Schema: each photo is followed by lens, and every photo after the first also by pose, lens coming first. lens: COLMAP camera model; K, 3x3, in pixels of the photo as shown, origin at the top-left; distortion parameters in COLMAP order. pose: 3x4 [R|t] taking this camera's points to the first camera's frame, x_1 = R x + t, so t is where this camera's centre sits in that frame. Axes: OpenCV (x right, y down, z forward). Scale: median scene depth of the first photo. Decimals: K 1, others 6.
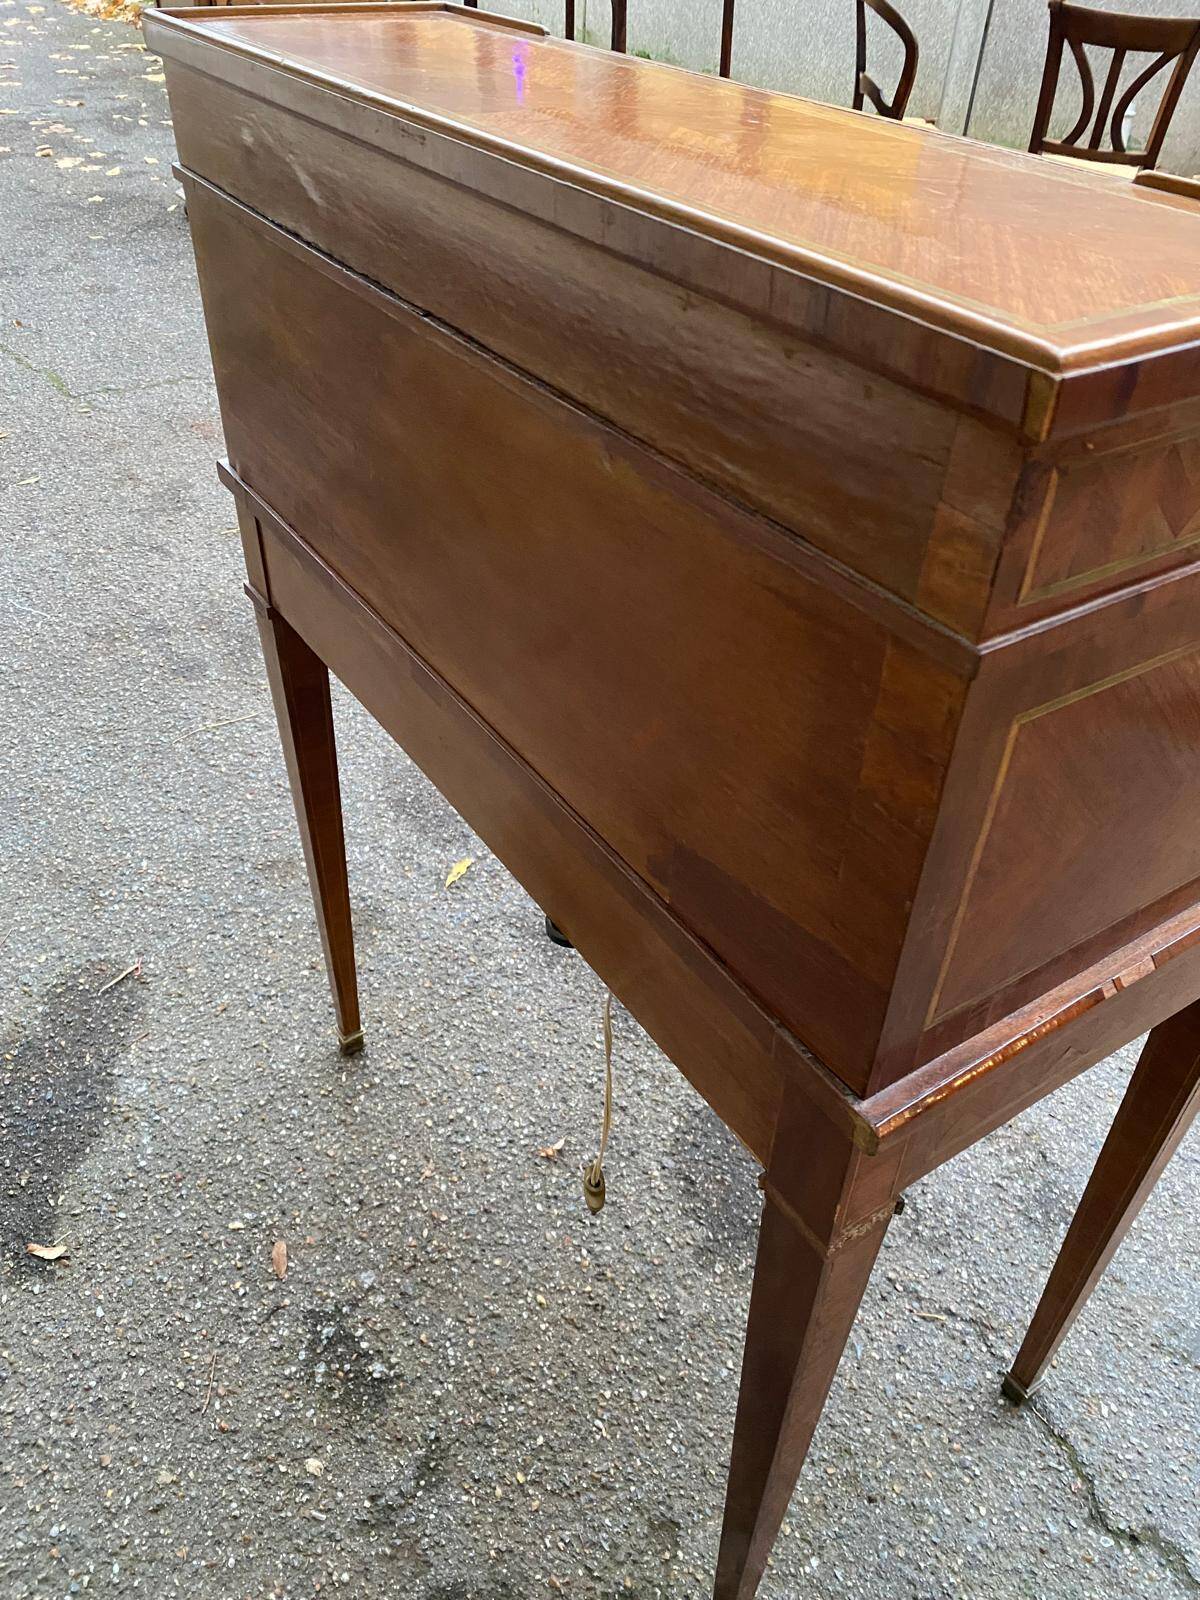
lens RADIAL K [[1229.2, 0, 604.9], [0, 1229.2, 779.8], [0, 0, 1]] dist [0.013794, -0.013860]
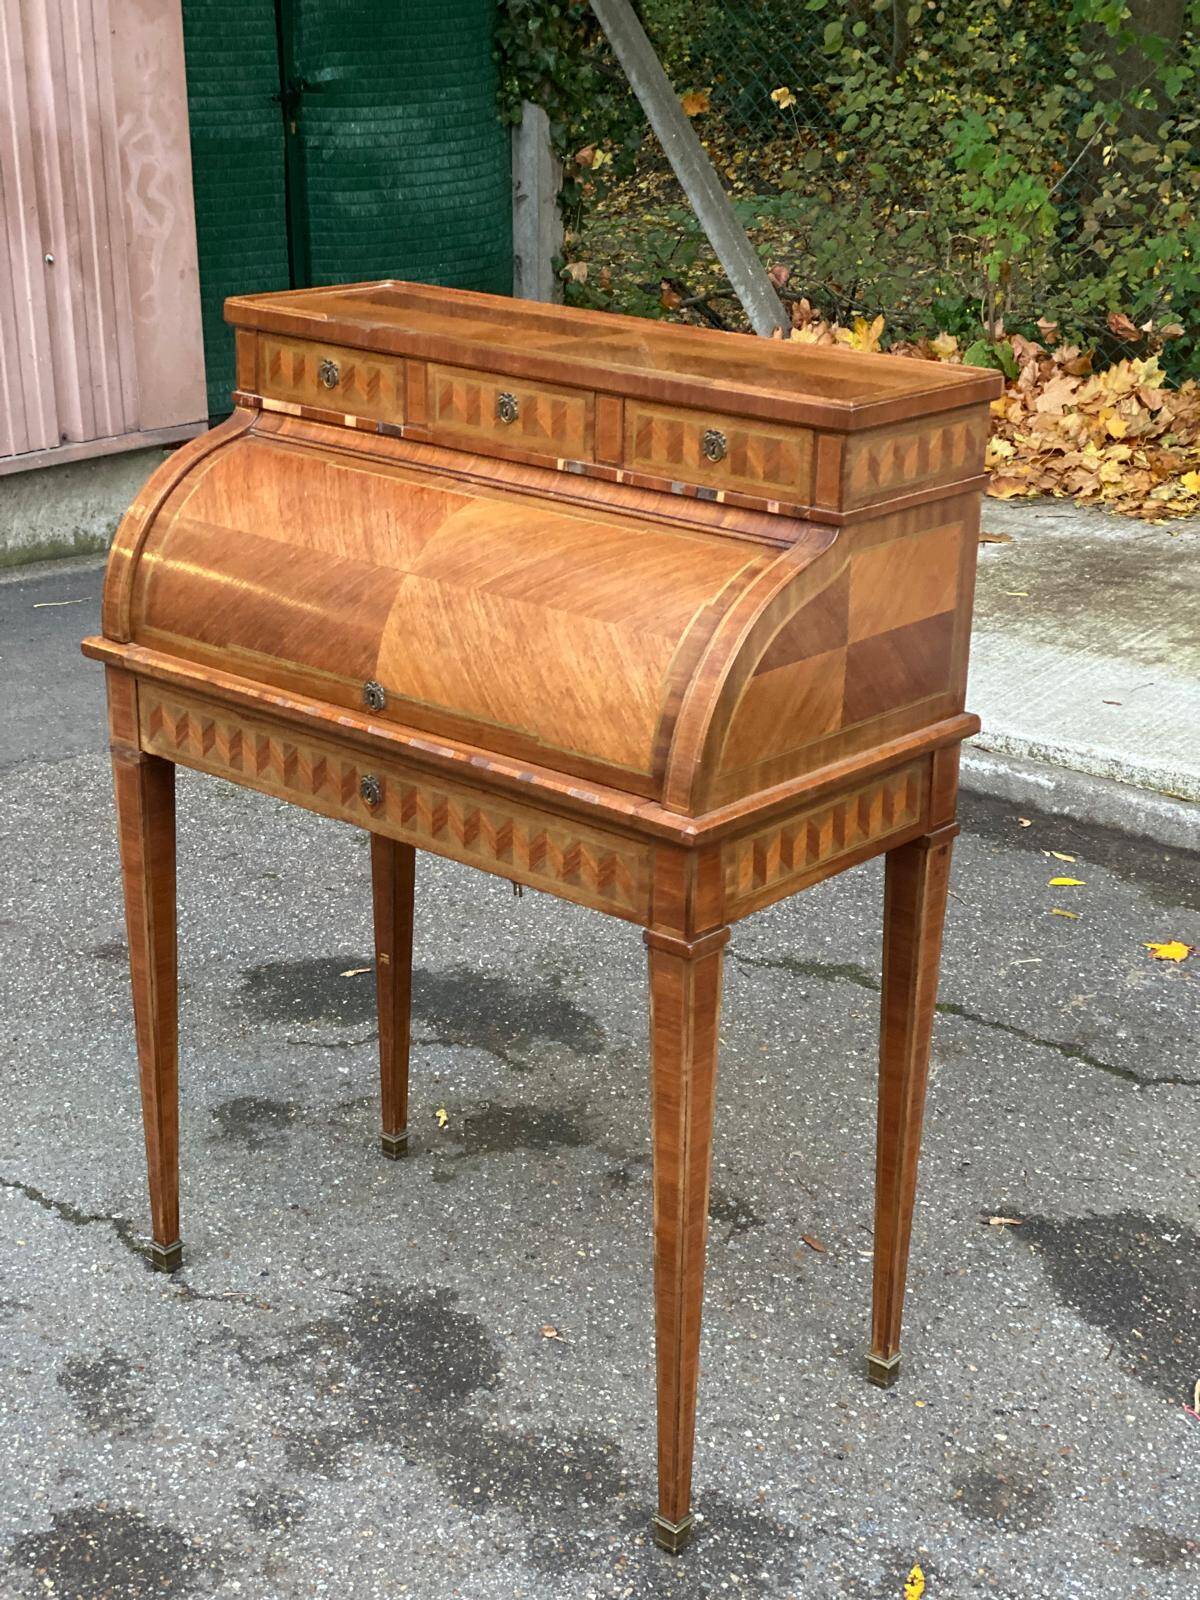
lens RADIAL K [[2402.5, 0, 594.9], [0, 2402.5, 797.1], [0, 0, 1]] dist [0.128980, 0.000000]
pose [[-0.963710, 0.042565, -0.263535, 0.499972], [-0.198556, 0.545568, 0.814206, -1.607299], [0.178433, 0.836985, -0.517318, 1.781418]]
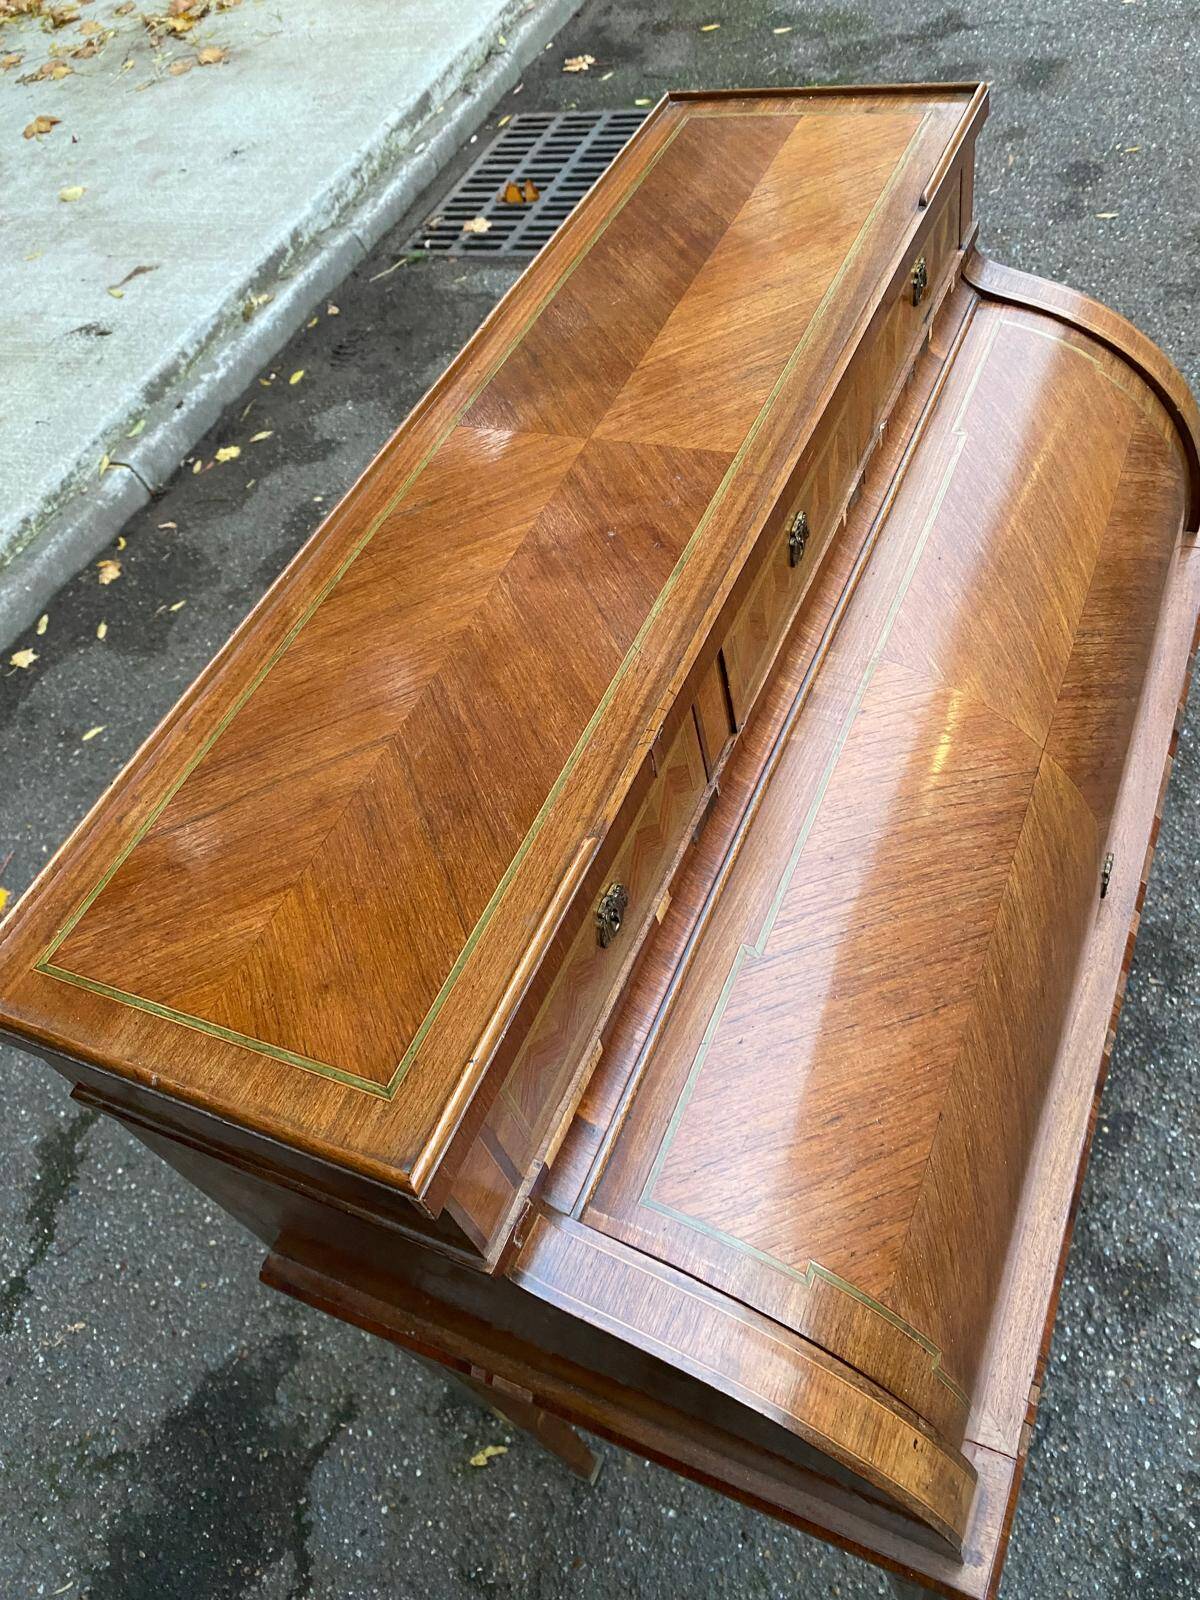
lens RADIAL K [[1229.2, 0, 606.7], [0, 1229.2, 771.5], [0, 0, 1]] dist [0.013794, -0.013860]
pose [[0.518089, 0.563150, -0.643775, 0.422454], [-0.338076, 0.826203, 0.450658, -0.398937], [0.785677, -0.015836, 0.618434, 0.191149]]
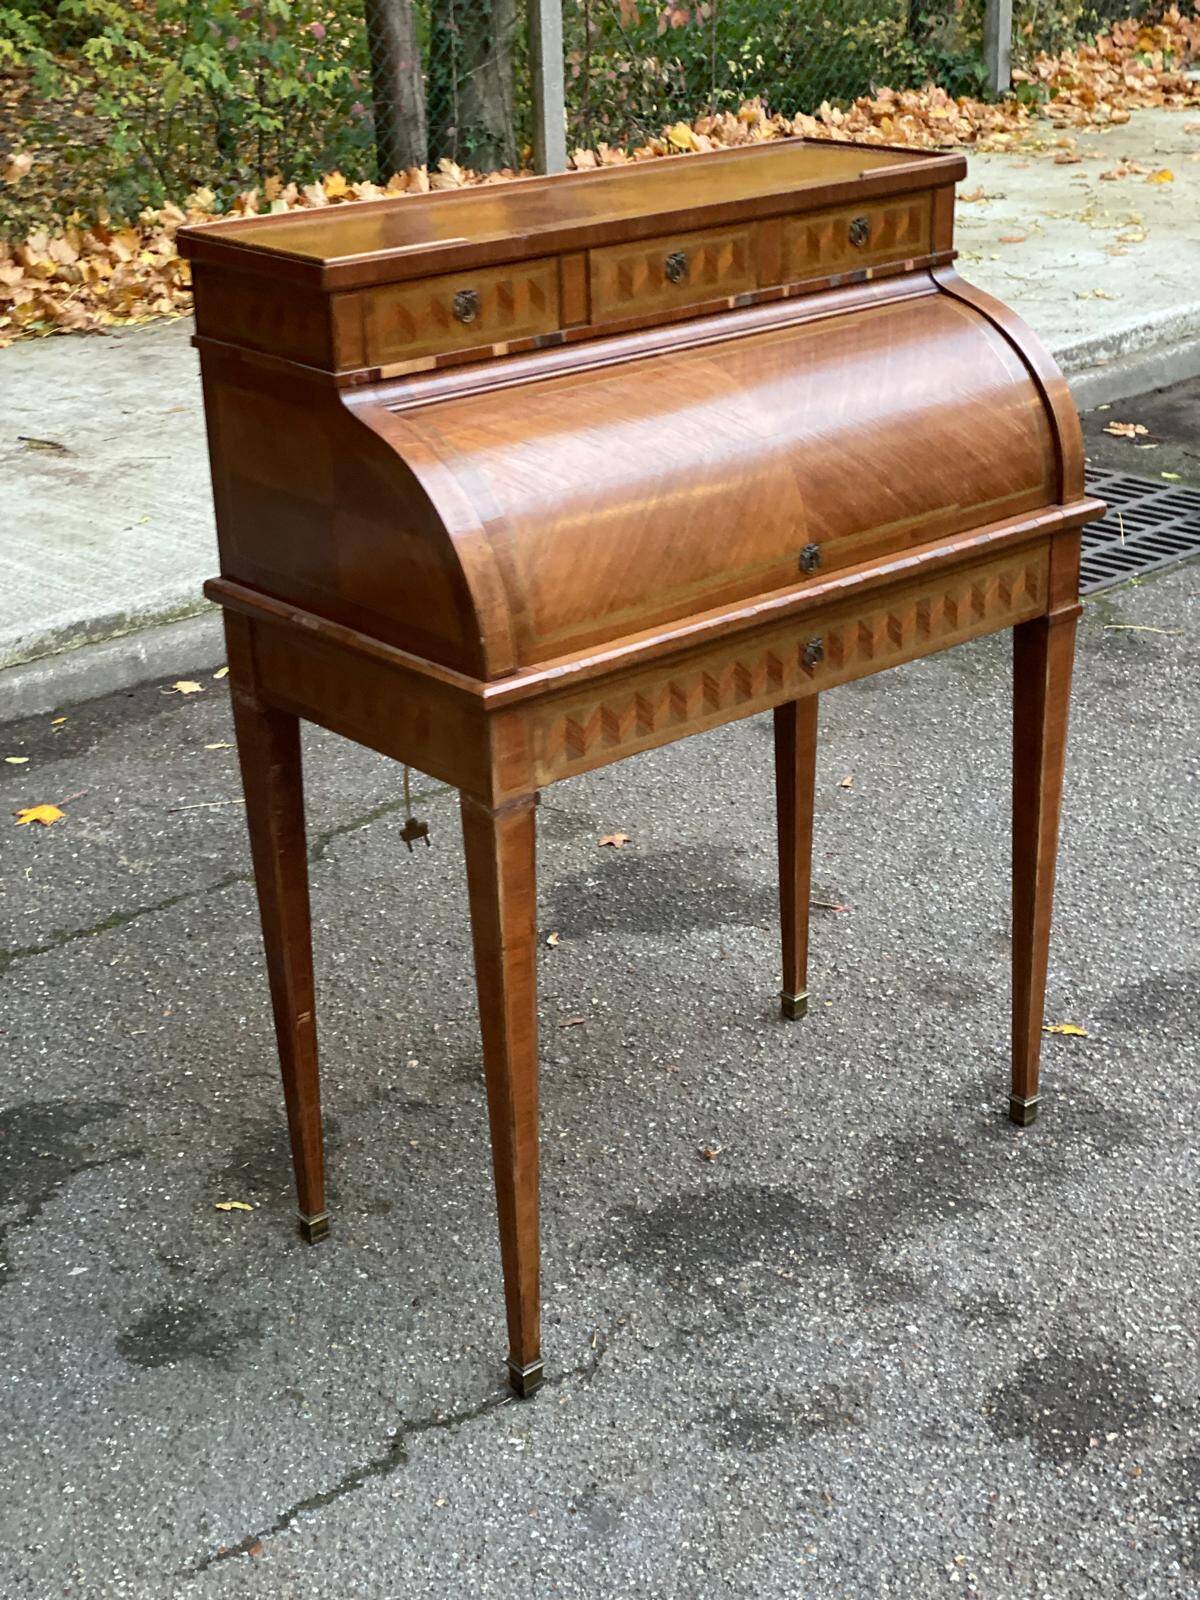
lens RADIAL K [[2402.5, 0, 608.2], [0, 2402.5, 791.0], [0, 0, 1]] dist [0.128980, 0.000000]
pose [[0.125103, 0.349286, -0.928627, 1.883851], [-0.585371, 0.781695, 0.215160, -0.324921], [0.801056, 0.516674, 0.302254, 0.196378]]
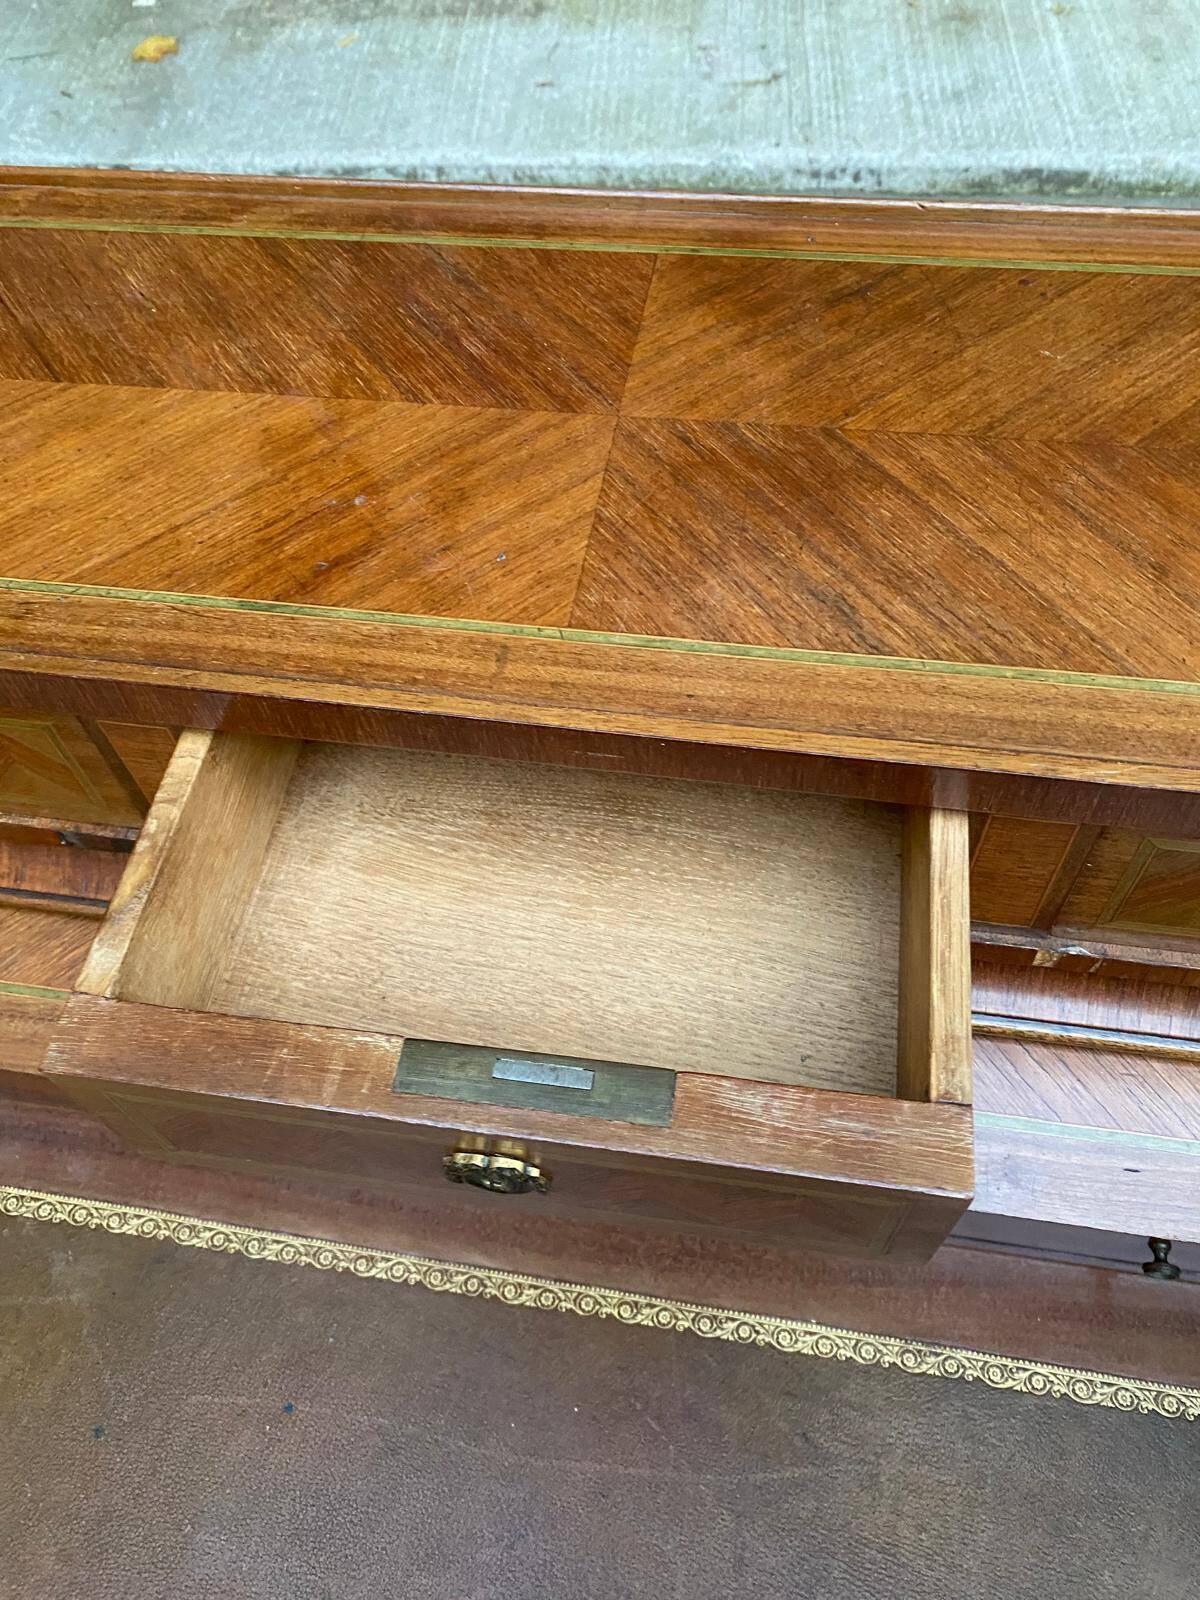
lens RADIAL K [[1229.2, 0, 597.1], [0, 1229.2, 767.1], [0, 0, 1]] dist [0.013794, -0.013860]
pose [[-0.687306, 0.603625, -0.404038, 0.171759], [-0.408171, 0.139159, 0.902237, -0.530429], [0.600839, 0.785029, 0.150737, 0.533902]]
